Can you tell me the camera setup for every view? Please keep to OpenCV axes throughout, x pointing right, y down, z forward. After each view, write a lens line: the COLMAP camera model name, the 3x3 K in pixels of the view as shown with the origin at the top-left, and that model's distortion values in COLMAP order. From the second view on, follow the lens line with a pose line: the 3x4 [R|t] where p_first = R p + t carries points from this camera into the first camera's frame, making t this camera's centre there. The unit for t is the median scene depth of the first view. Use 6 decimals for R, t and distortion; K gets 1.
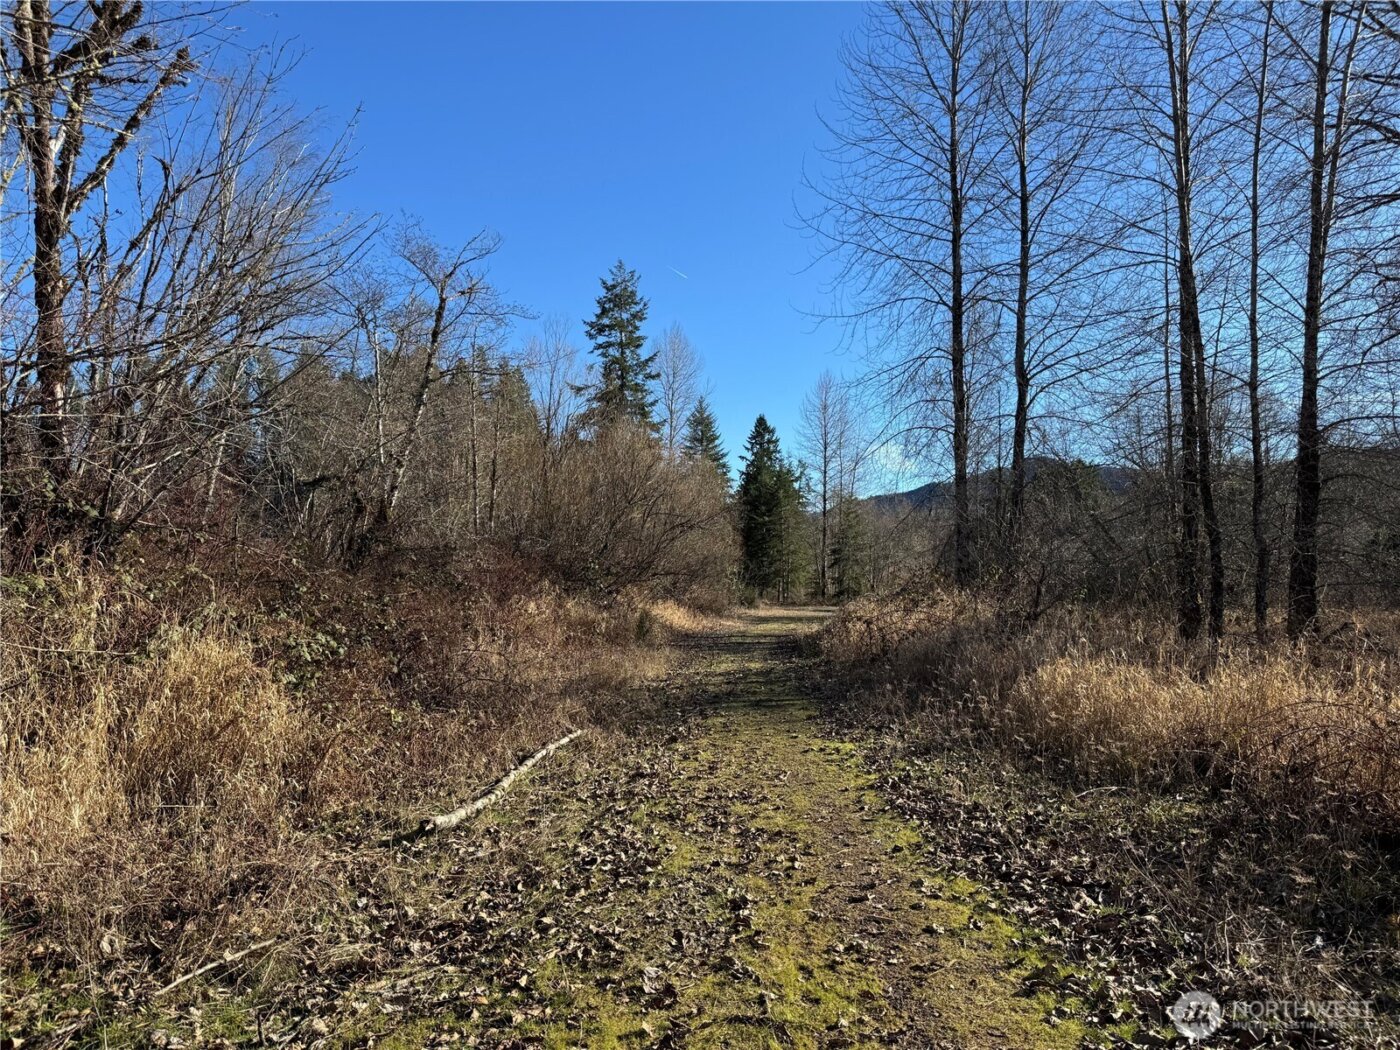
lens RADIAL K [[974.5, 0, 701.4], [0, 974.5, 530.4], [0, 0, 1]] dist [0.004154, -0.001369]
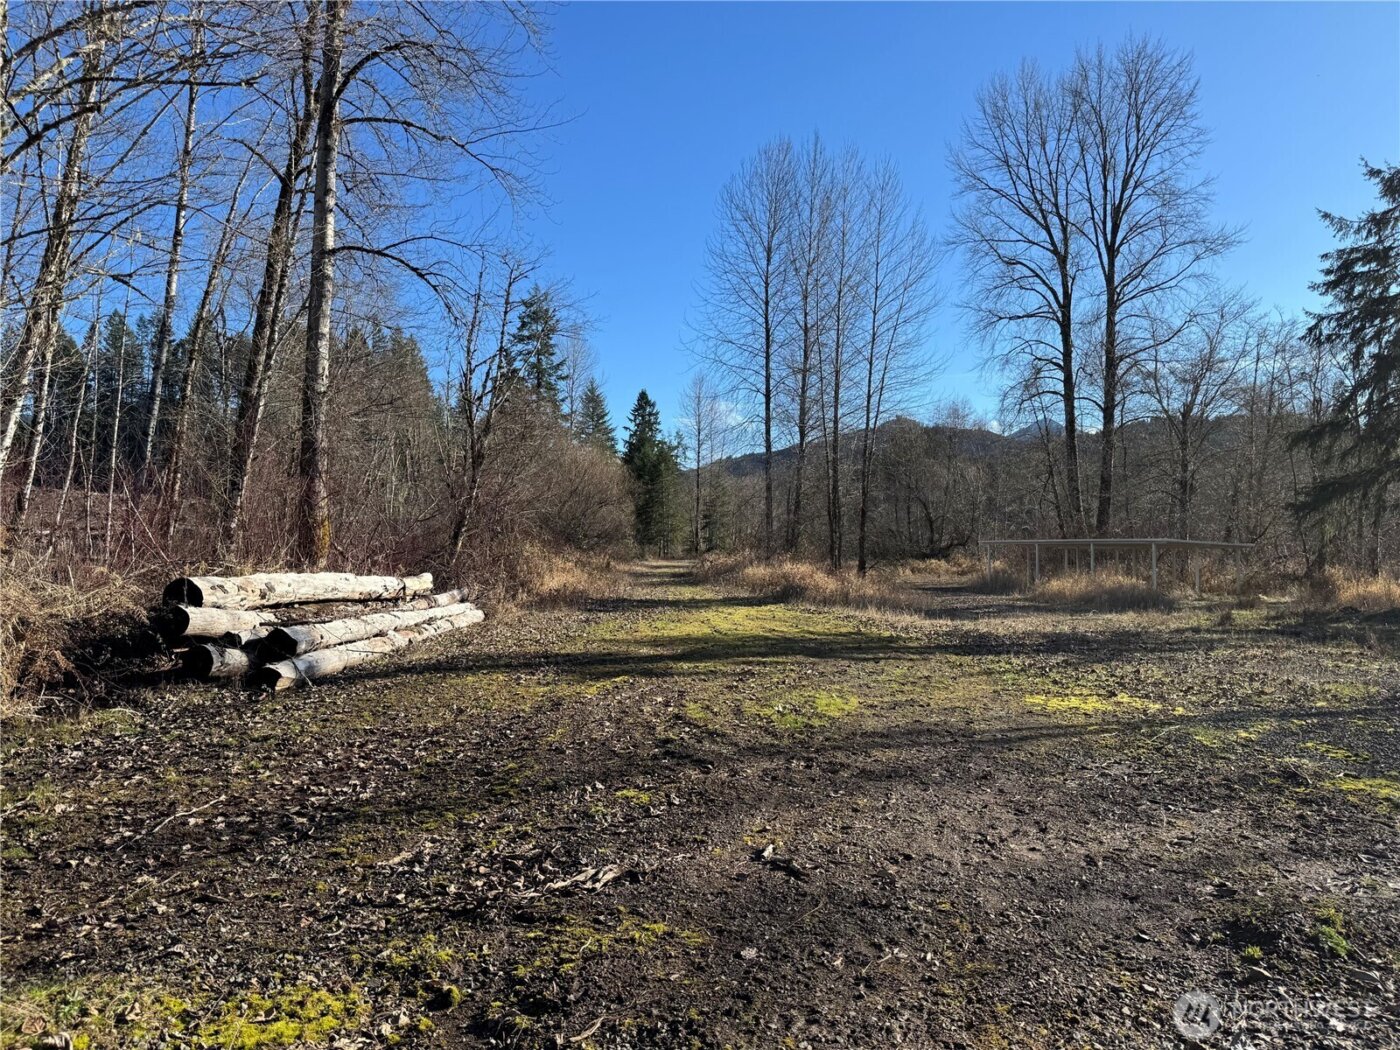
lens RADIAL K [[974.5, 0, 699.3], [0, 974.5, 525.9], [0, 0, 1]] dist [0.004154, -0.001369]
pose [[0.992173, 0.001274, 0.124868, -0.028599], [-0.006348, 0.999170, 0.040244, -0.016569], [-0.124713, -0.040722, 0.991357, -0.245031]]
